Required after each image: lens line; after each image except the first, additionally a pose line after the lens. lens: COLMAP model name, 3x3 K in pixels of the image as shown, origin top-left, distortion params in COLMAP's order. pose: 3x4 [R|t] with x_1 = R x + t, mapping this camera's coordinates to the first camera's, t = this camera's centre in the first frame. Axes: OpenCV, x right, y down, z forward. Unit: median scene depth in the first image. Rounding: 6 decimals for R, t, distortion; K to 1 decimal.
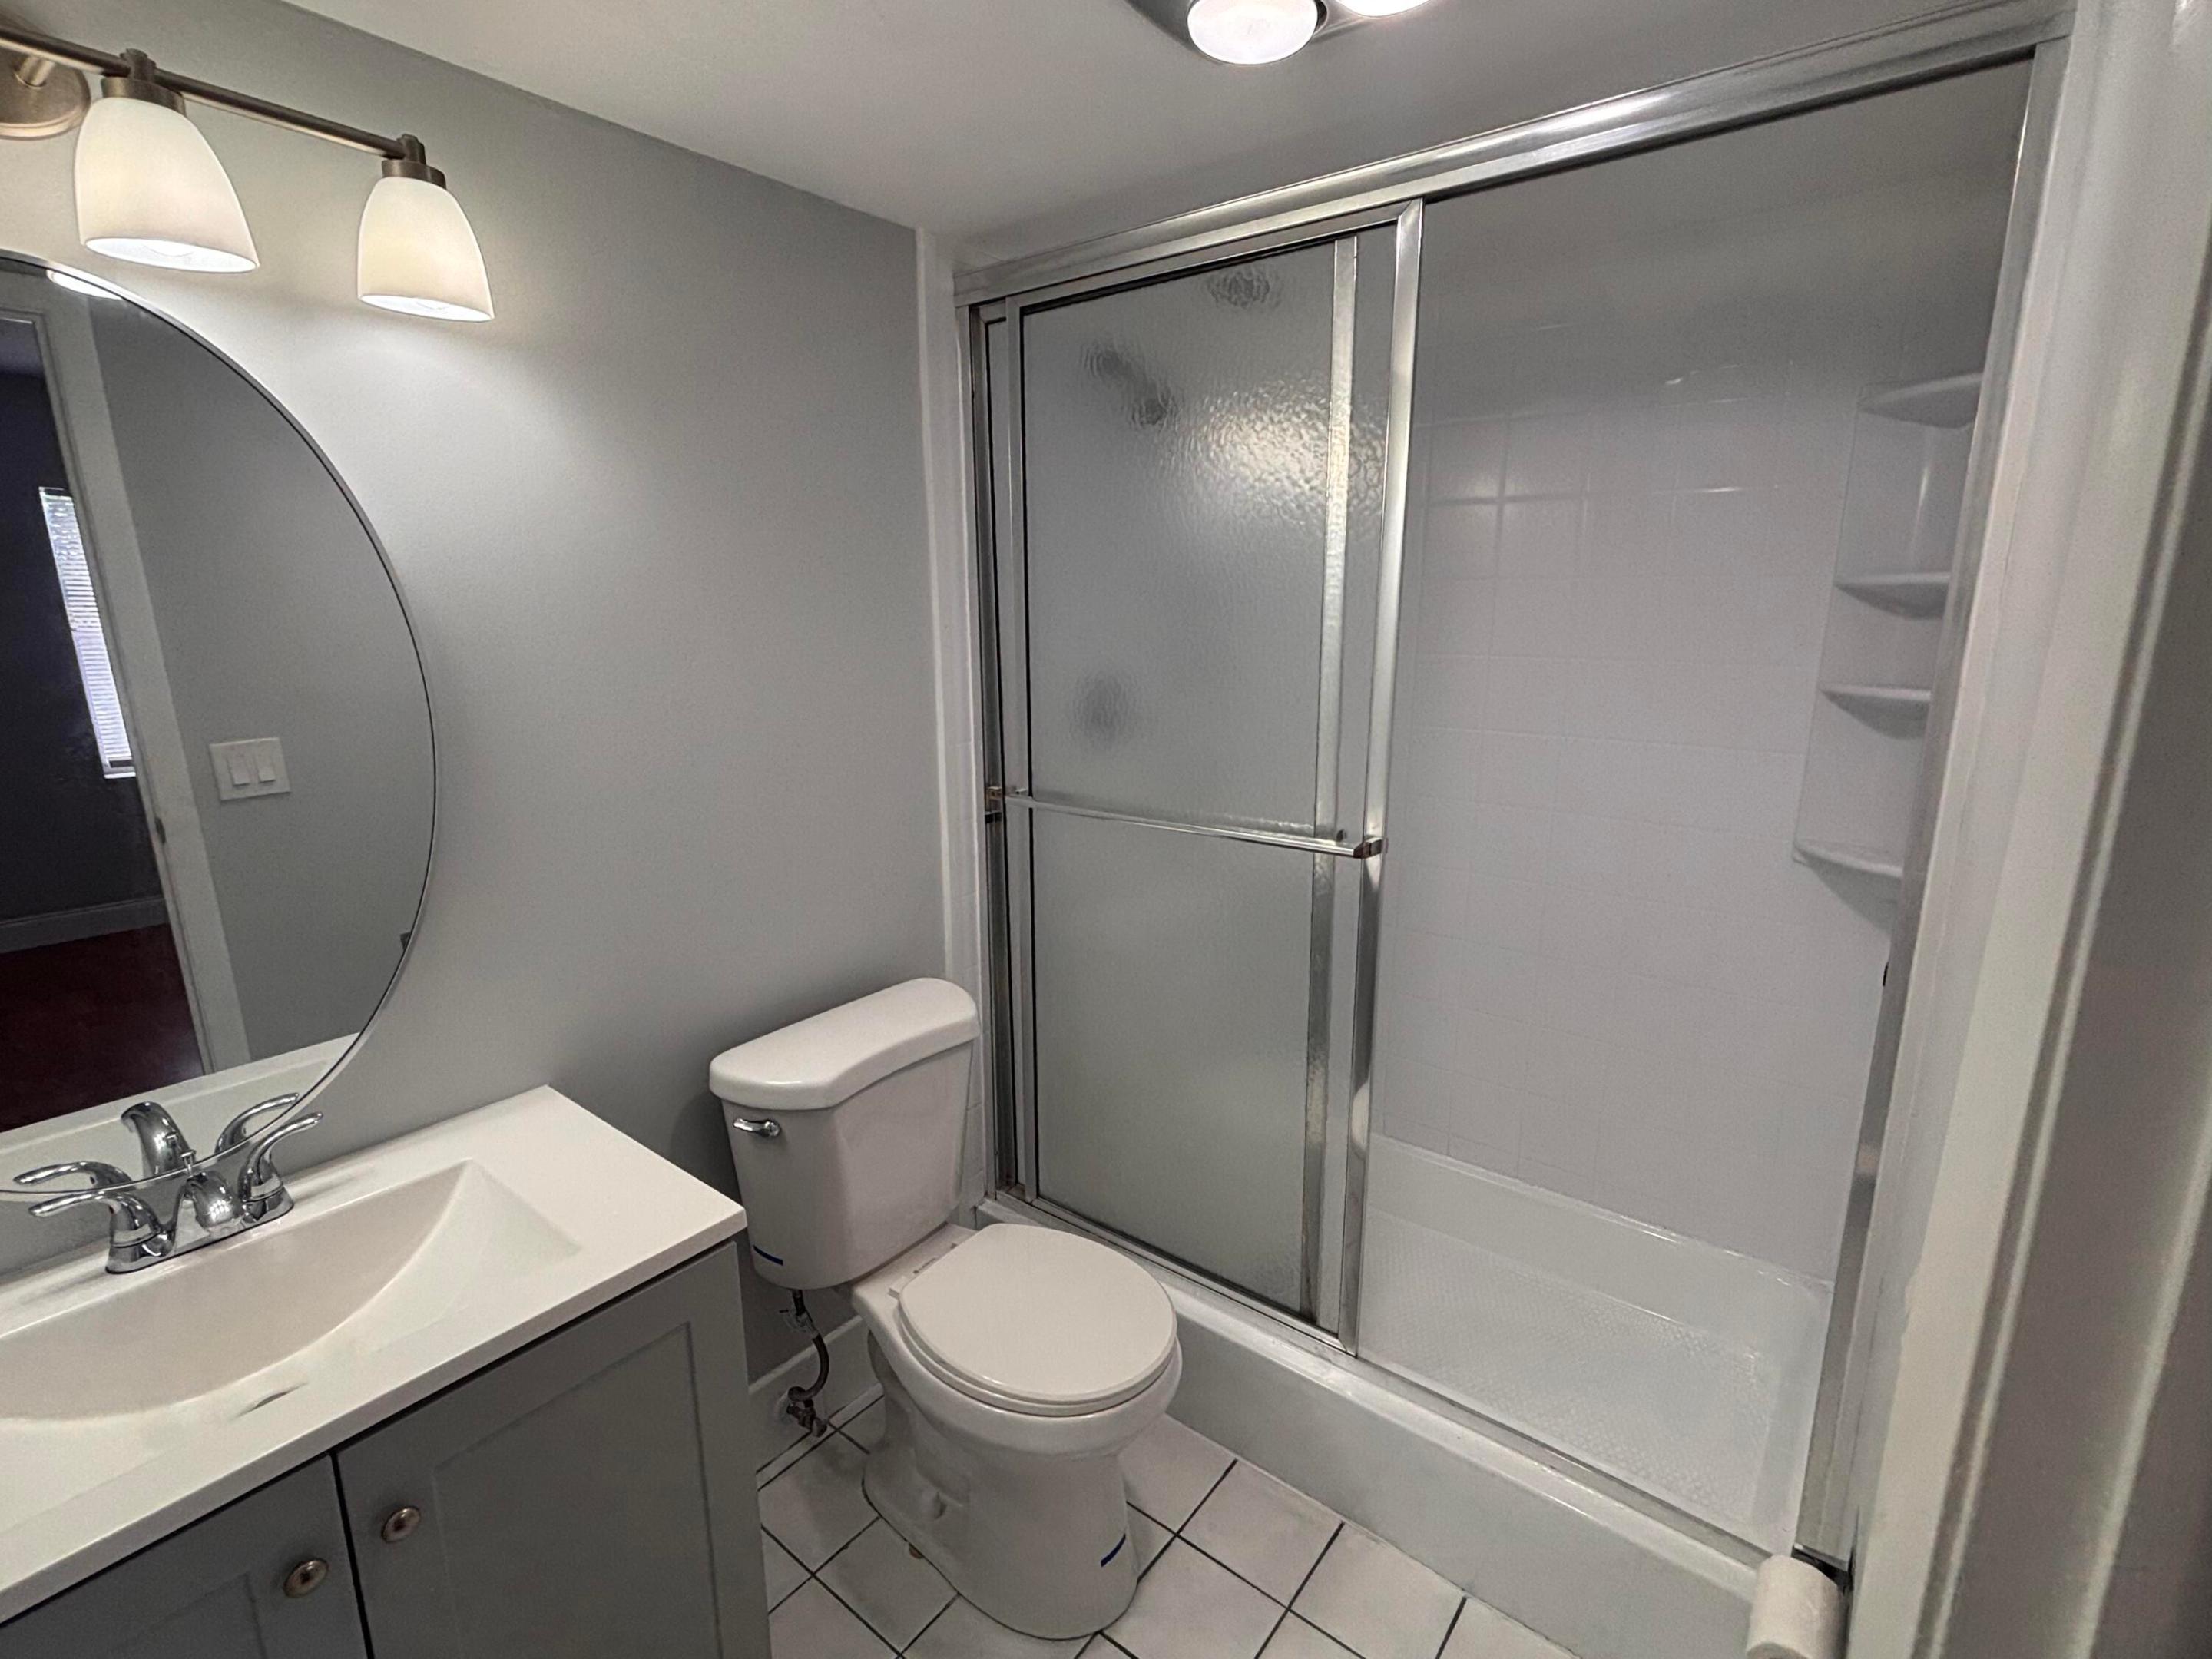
lens RADIAL K [[1046.9, 0, 1099.3], [0, 1046.9, 821.8], [0, 0, 1]] dist [0.037486, -0.000083]
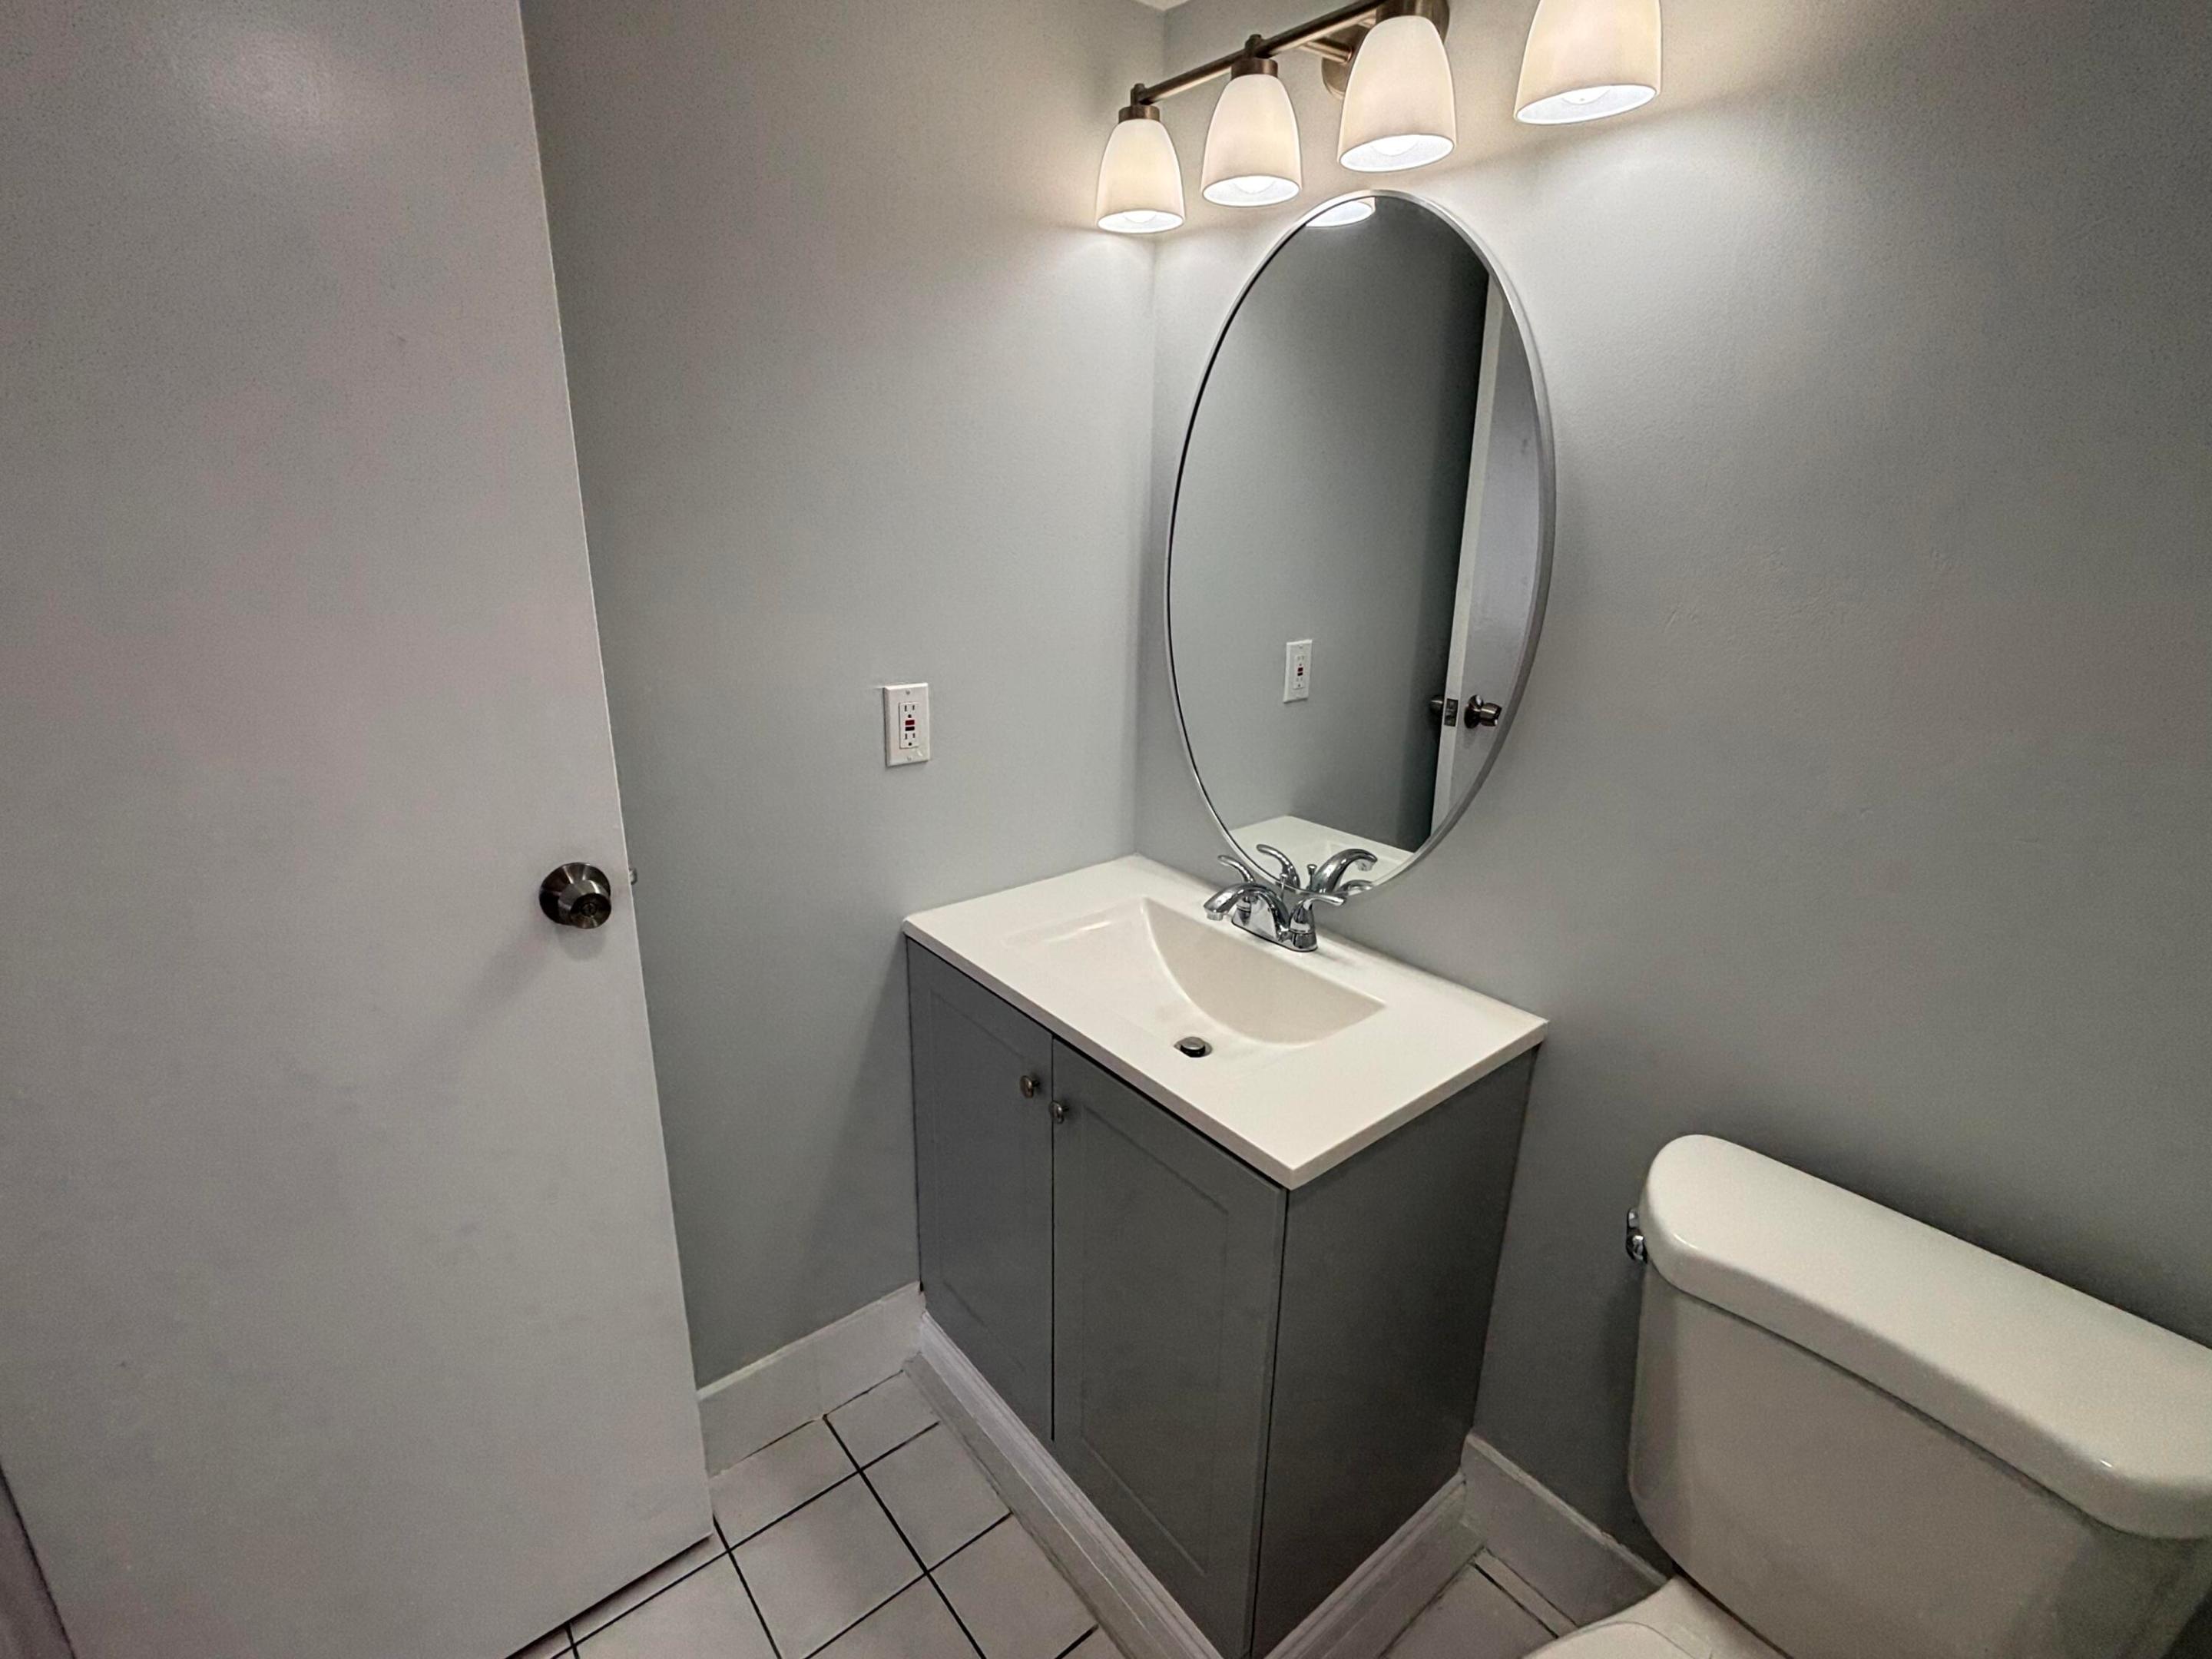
lens RADIAL K [[1046.9, 0, 1099.3], [0, 1046.9, 821.8], [0, 0, 1]] dist [0.037486, -0.000083]
pose [[-0.216047, 0.300153, -0.929103, 0.426550], [-0.215891, 0.913338, 0.345261, -0.166674], [0.952216, 0.275178, -0.132524, 0.847568]]
